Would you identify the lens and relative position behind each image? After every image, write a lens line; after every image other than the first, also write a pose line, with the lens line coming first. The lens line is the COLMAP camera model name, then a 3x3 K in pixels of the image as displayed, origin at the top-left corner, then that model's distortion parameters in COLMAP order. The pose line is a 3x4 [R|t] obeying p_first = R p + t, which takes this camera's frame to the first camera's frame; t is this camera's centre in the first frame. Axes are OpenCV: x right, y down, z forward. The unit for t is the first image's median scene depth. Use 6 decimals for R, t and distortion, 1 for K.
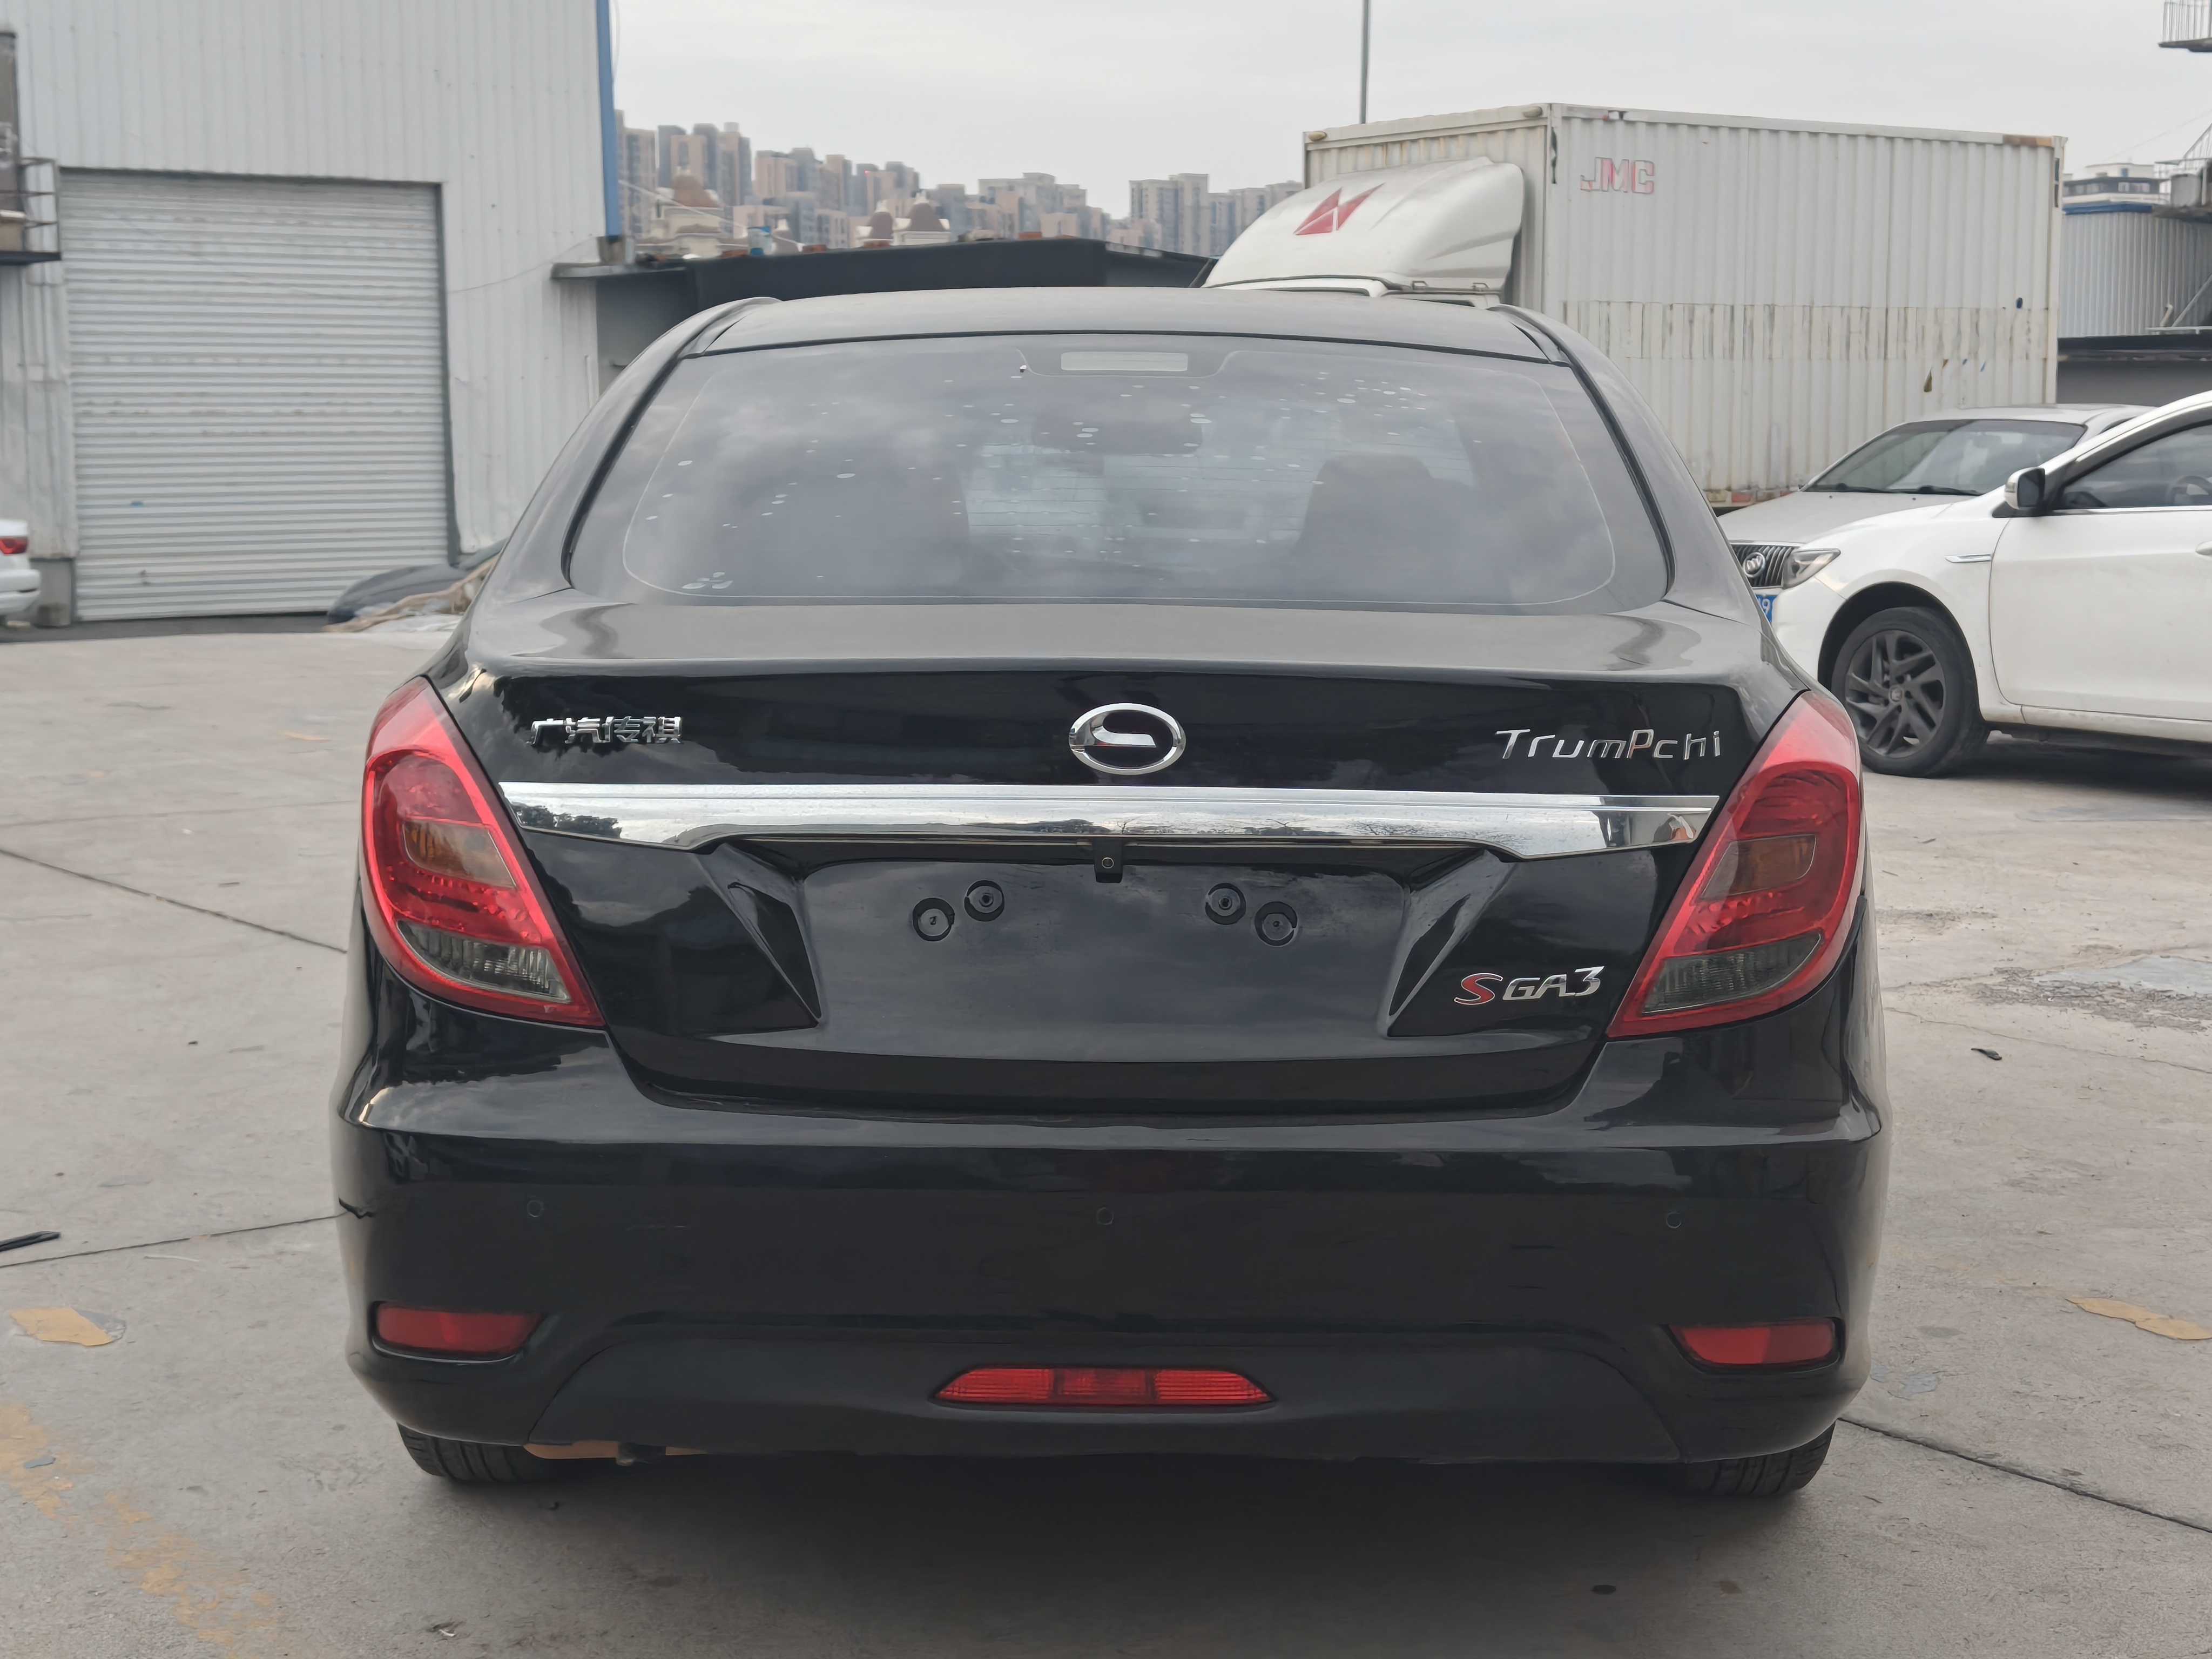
lens RADIAL K [[3111.4, 0, 1106.7], [0, 3111.4, 831.0], [0, 0, 1]] dist [0.009500, 0.000000]
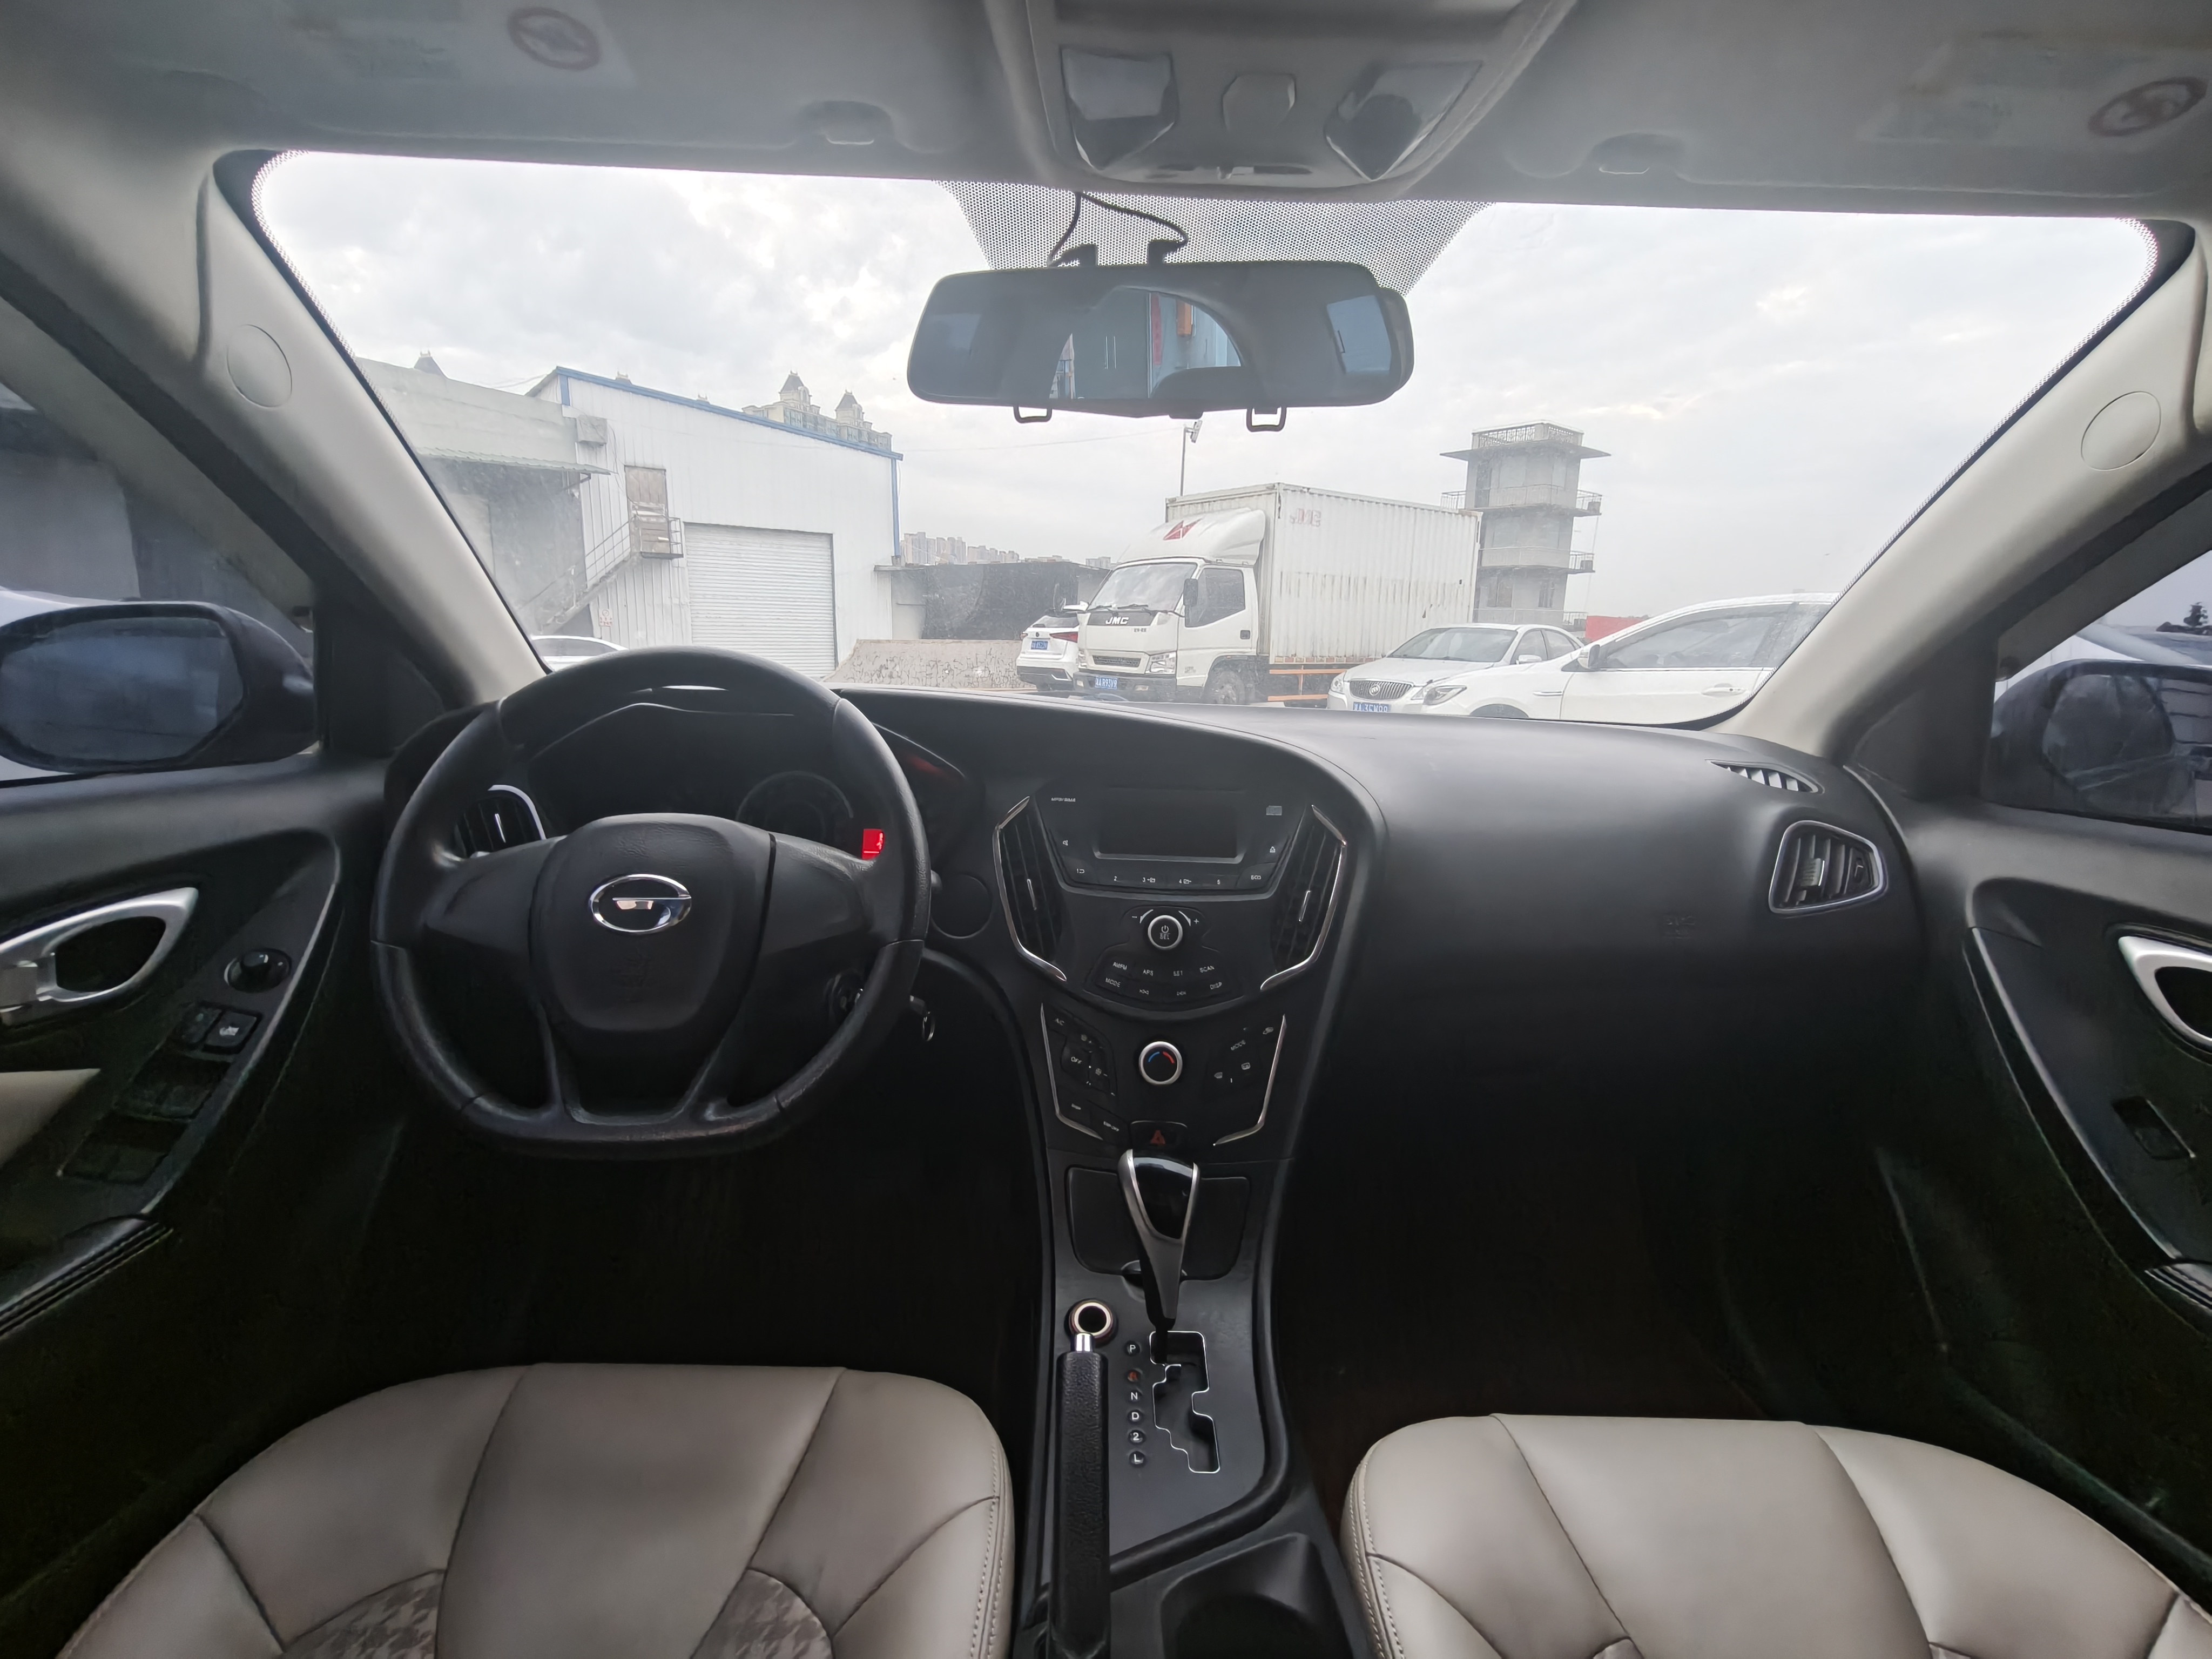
lens RADIAL K [[1024.0, 0, 1101.9], [0, 1024.0, 823.7], [0, 0, 1]] dist [0.003249, 0.000137]
pose [[0.999482, 0.017999, 0.026661, -0.000623], [-0.019388, 0.998416, 0.052825, -0.022395], [-0.025668, -0.053315, 0.998248, 0.238169]]
